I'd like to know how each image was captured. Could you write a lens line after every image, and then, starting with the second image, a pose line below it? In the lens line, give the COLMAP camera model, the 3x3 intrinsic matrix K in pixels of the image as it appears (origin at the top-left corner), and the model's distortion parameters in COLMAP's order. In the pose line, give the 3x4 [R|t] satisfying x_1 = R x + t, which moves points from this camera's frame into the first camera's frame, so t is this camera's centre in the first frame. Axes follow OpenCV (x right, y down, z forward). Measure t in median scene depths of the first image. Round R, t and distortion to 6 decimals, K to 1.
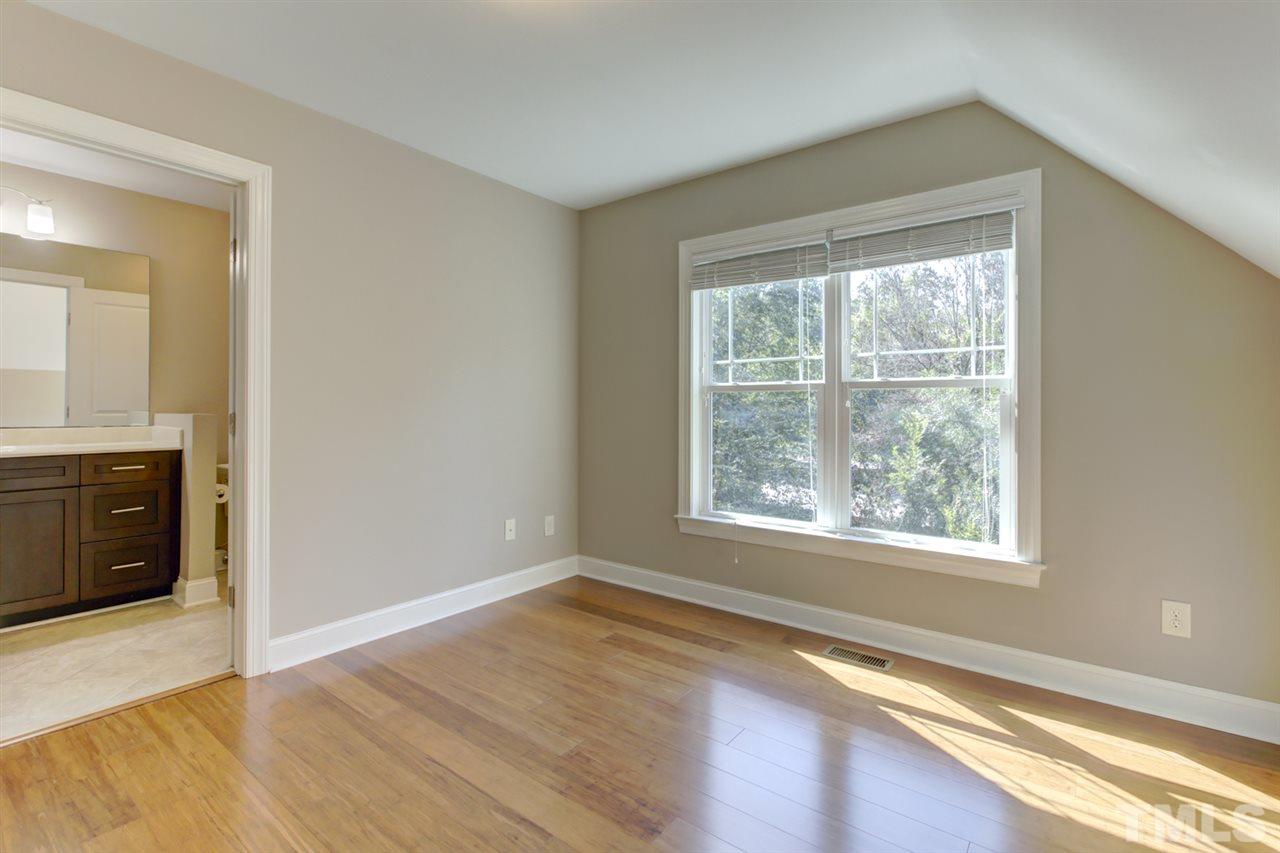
lens RADIAL K [[612.2, 0, 642.5], [0, 612.2, 404.7], [0, 0, 1]] dist [-0.002818, -0.000187]
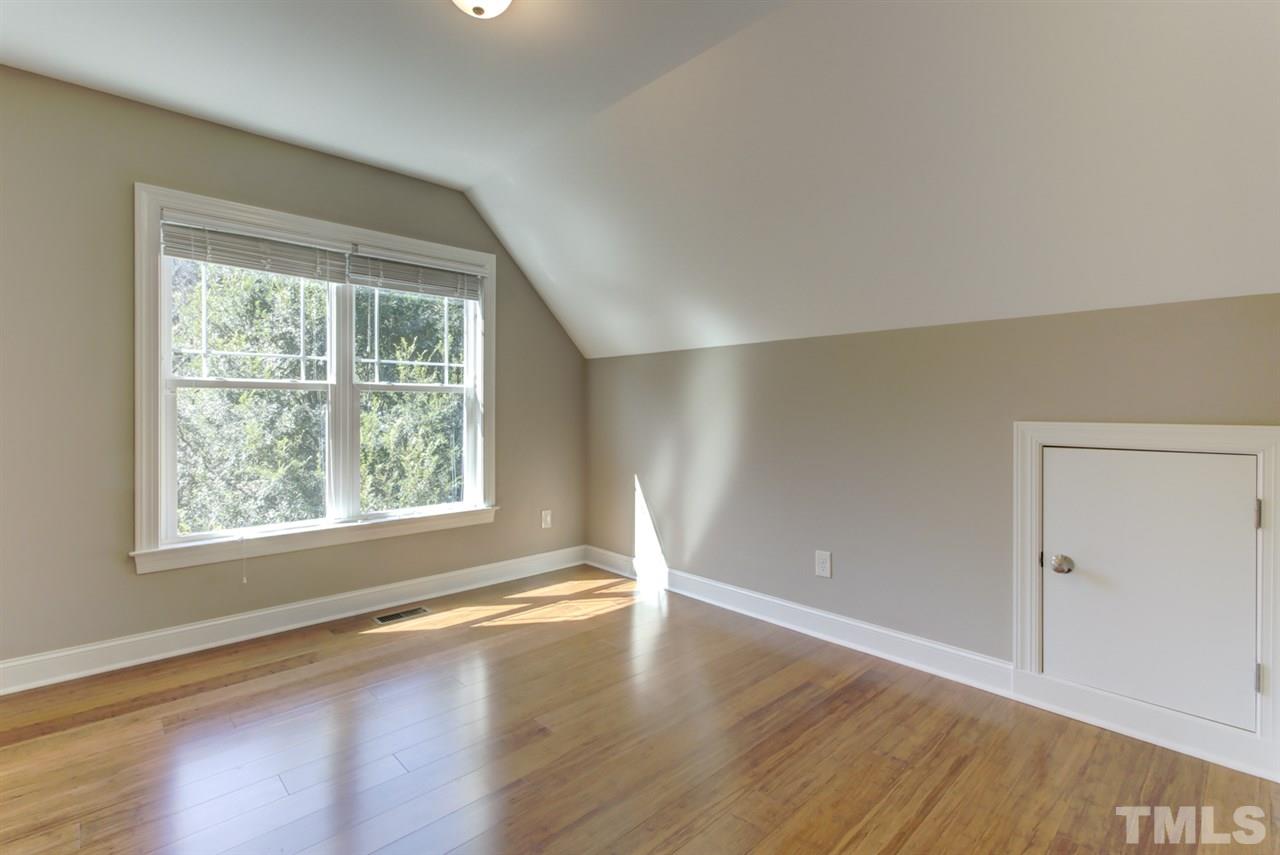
lens RADIAL K [[583.1, 0, 636.1], [0, 583.1, 414.5], [0, 0, 1]] dist [-0.000684, 0.000346]
pose [[0.134398, -0.008139, 0.990894, -0.706313], [-0.002985, 0.999958, 0.008619, 0.008428], [-0.990923, -0.004116, 0.134368, 0.388247]]
